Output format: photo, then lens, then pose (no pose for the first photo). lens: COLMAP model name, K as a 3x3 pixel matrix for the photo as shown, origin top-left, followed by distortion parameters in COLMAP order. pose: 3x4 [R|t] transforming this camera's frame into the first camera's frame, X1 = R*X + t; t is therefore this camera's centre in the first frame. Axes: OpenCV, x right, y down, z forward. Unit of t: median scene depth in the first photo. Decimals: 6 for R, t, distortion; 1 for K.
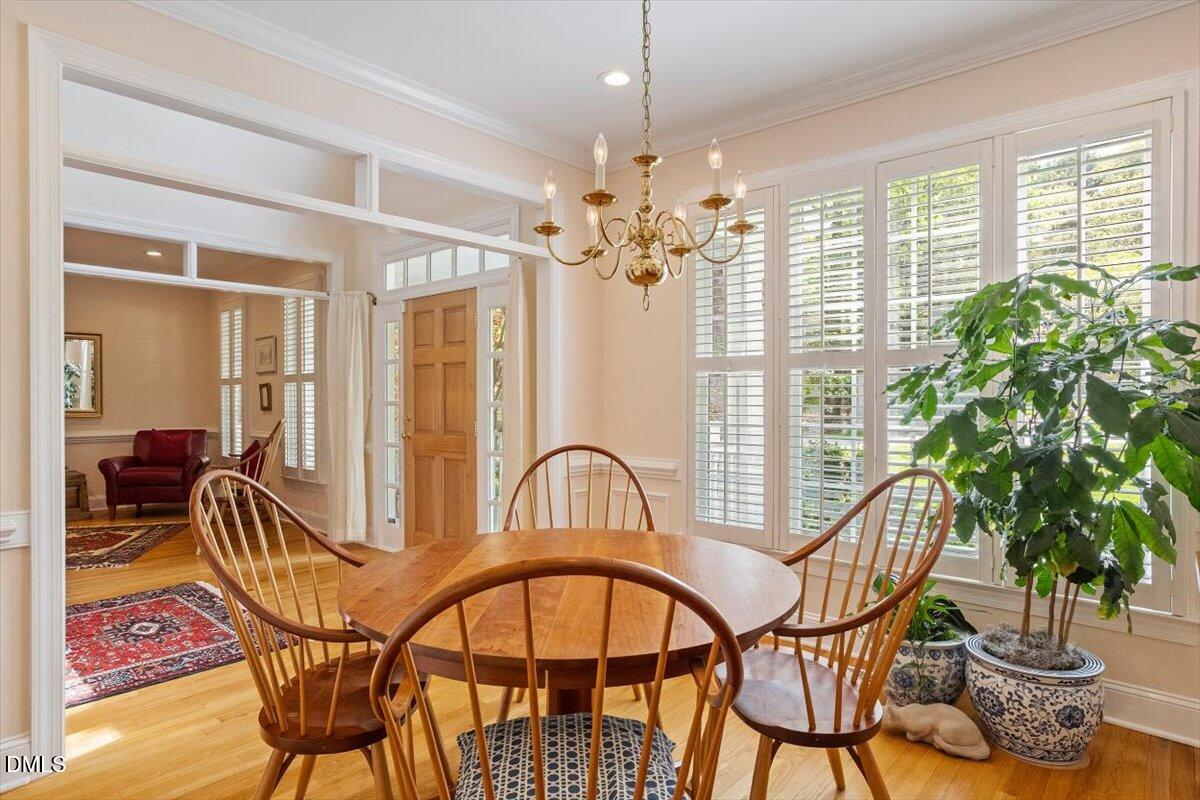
lens RADIAL K [[685.8, 0, 588.9], [0, 685.8, 402.1], [0, 0, 1]] dist [-0.075518, 0.065594]
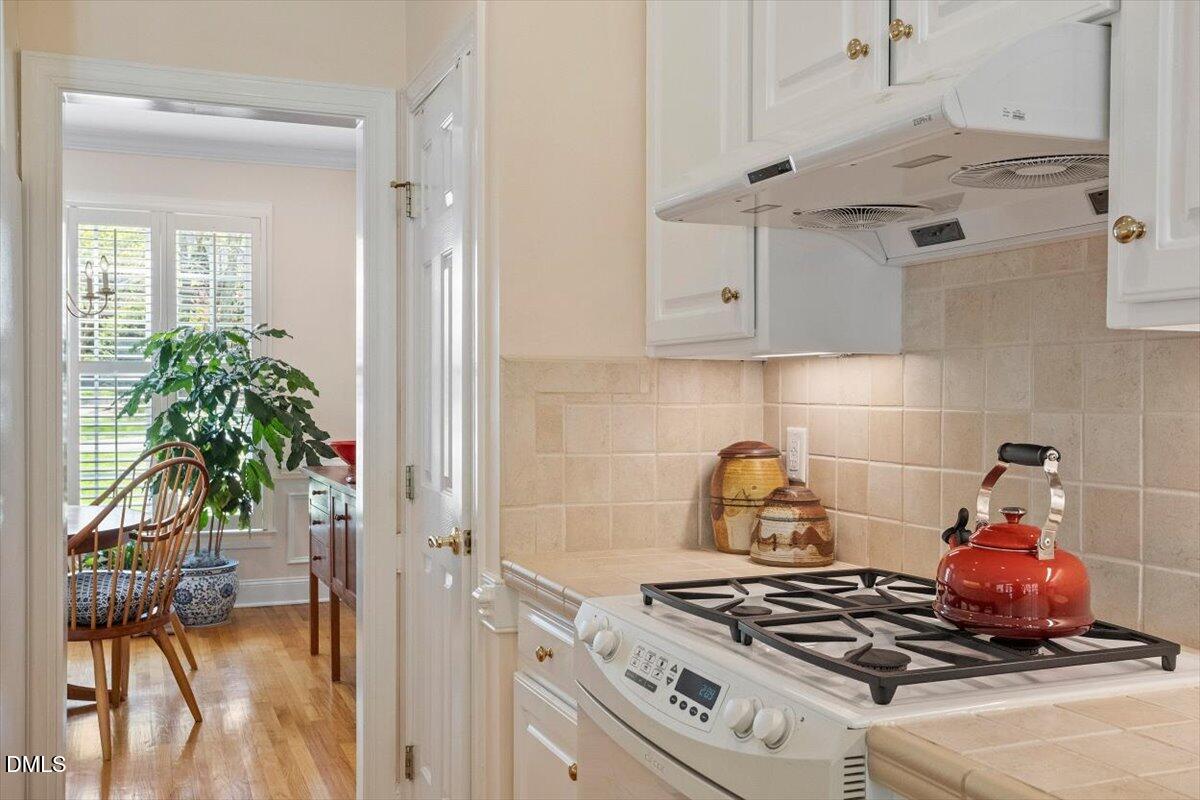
lens RADIAL K [[1069.4, 0, 600.0], [0, 1069.4, 400.0], [0, 0, 1]] dist [-0.040507, 0.005663]
pose [[0.434214, -0.002674, 0.900806, -0.673445], [0.004481, 0.999990, 0.000808, -0.002722], [-0.900799, 0.003686, 0.434221, -0.527936]]
